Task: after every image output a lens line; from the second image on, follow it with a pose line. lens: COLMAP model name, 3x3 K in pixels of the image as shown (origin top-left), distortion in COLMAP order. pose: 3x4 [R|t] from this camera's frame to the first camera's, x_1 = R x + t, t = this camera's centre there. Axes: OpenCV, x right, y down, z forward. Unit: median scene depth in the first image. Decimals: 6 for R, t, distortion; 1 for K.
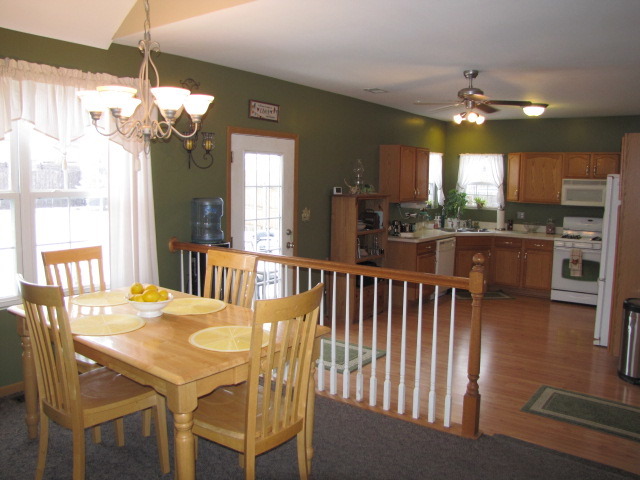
lens RADIAL K [[537.7, 0, 312.5], [0, 537.7, 220.9], [0, 0, 1]] dist [-0.175802, 0.139904]
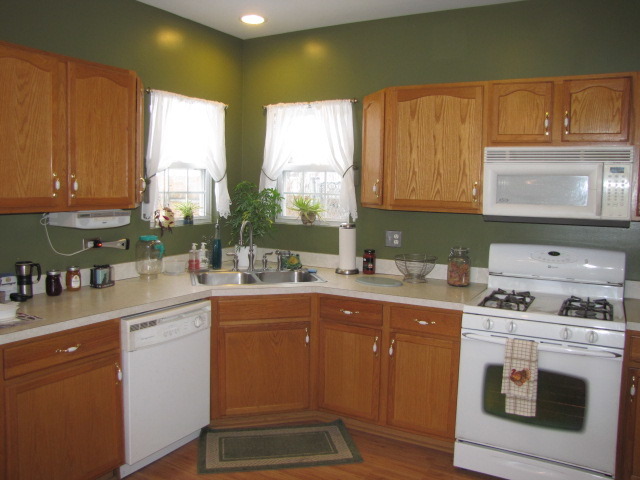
lens RADIAL K [[537.7, 0, 311.3], [0, 537.7, 227.3], [0, 0, 1]] dist [-0.175802, 0.139904]
pose [[0.993887, -0.008299, 0.110086, 0.301463], [0.008859, 0.999950, -0.004601, -0.020192], [-0.110043, 0.005548, 0.993911, 0.608232]]
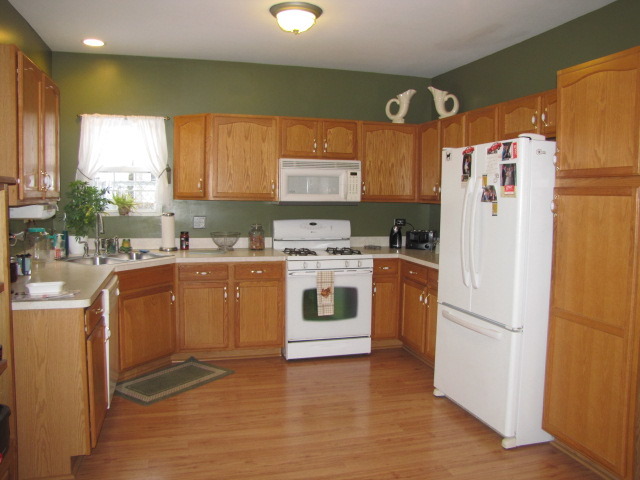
lens RADIAL K [[537.7, 0, 322.5], [0, 537.7, 239.9], [0, 0, 1]] dist [-0.175802, 0.139904]
pose [[0.609722, -0.076019, 0.788962, 0.008469], [0.062557, 0.996900, 0.047710, -0.012291], [-0.790143, 0.020265, 0.612587, 0.561728]]
